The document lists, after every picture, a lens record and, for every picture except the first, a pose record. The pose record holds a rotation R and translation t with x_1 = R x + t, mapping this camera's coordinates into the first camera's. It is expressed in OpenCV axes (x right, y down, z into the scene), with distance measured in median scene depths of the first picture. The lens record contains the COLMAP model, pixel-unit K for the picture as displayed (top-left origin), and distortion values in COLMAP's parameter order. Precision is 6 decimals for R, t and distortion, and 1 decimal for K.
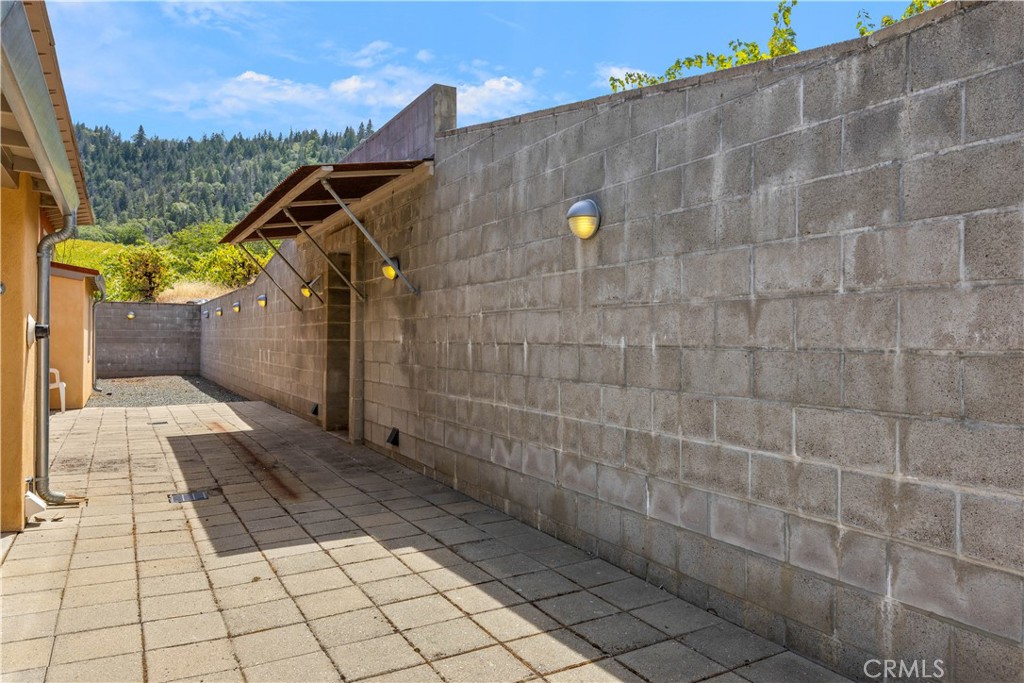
lens RADIAL K [[708.1, 0, 510.3], [0, 708.1, 341.8], [0, 0, 1]] dist [-0.000218, -0.001205]
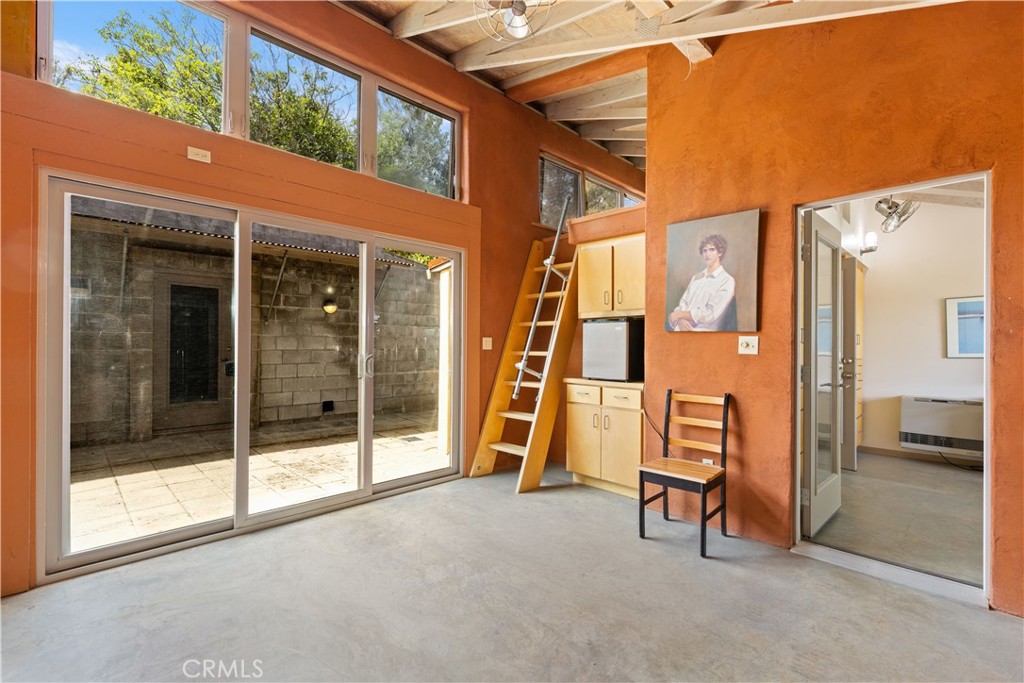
lens RADIAL K [[459.9, 0, 518.3], [0, 459.9, 338.8], [0, 0, 1]] dist [0.003287, 0.001220]
pose [[-0.275422, -0.000985, 0.961323, -1.832347], [-0.009229, 0.999956, -0.001620, -0.038969], [-0.961279, -0.009318, -0.275419, 1.184622]]
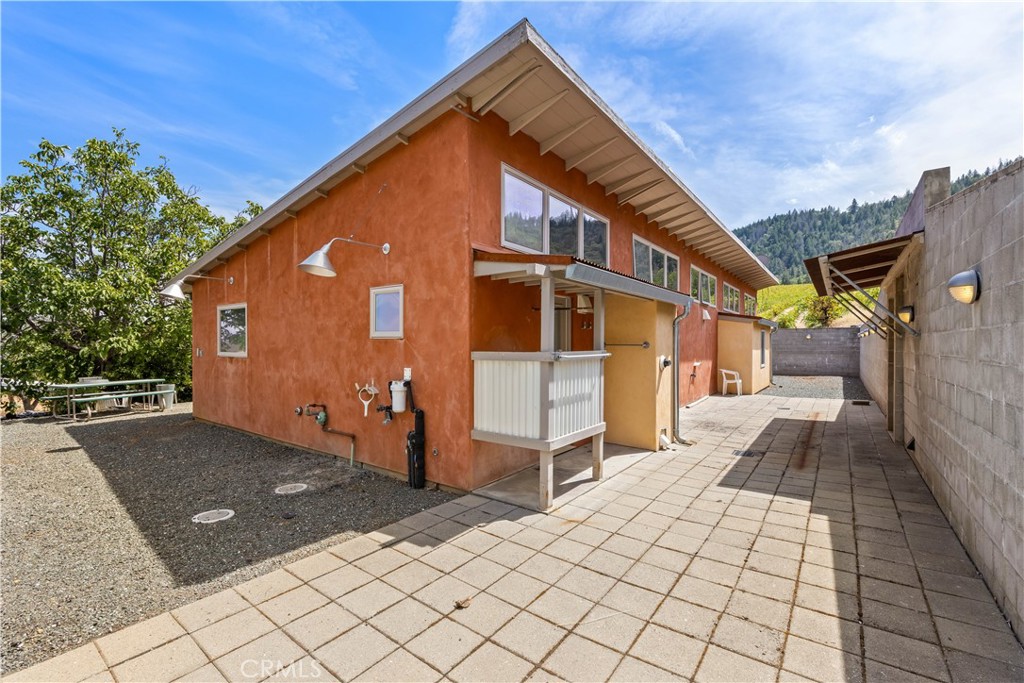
lens RADIAL K [[434.9, 0, 514.9], [0, 434.9, 344.6], [0, 0, 1]] dist [-0.000848, -0.000397]
pose [[0.410037, -0.009756, -0.912017, 0.362365], [0.003426, 0.999952, -0.009156, -0.058193], [0.912062, 0.000630, 0.410051, 0.010593]]
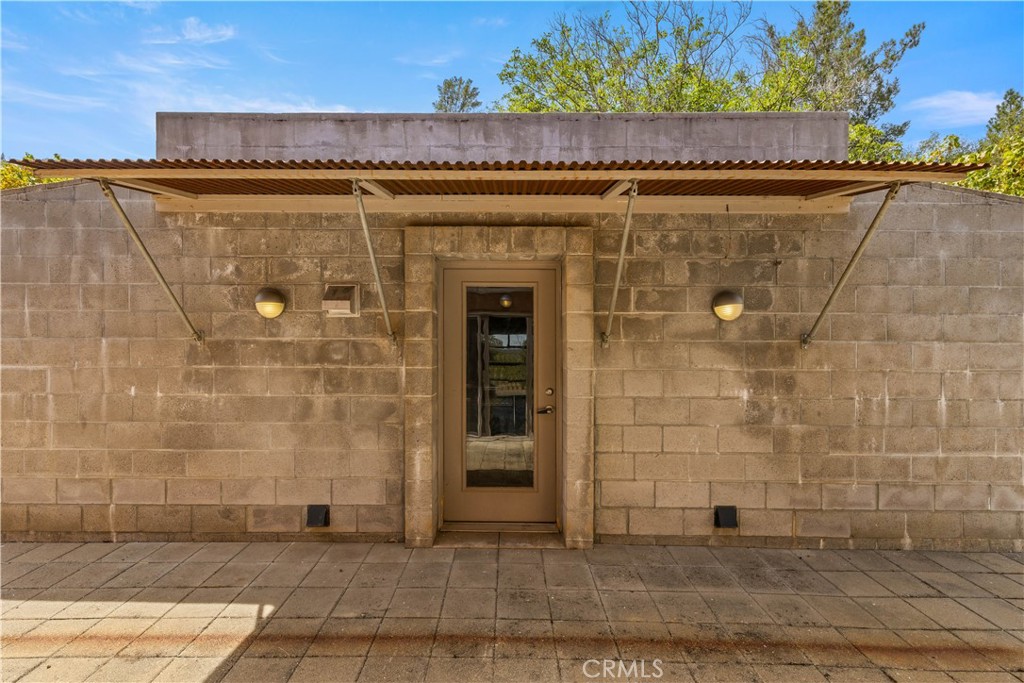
lens RADIAL K [[459.9, 0, 509.8], [0, 459.9, 343.7], [0, 0, 1]] dist [0.003287, 0.001220]
pose [[0.485457, -0.004880, 0.874247, -1.002253], [0.000774, 0.999986, 0.005152, -0.087667], [-0.874260, -0.001825, 0.485454, 1.312037]]
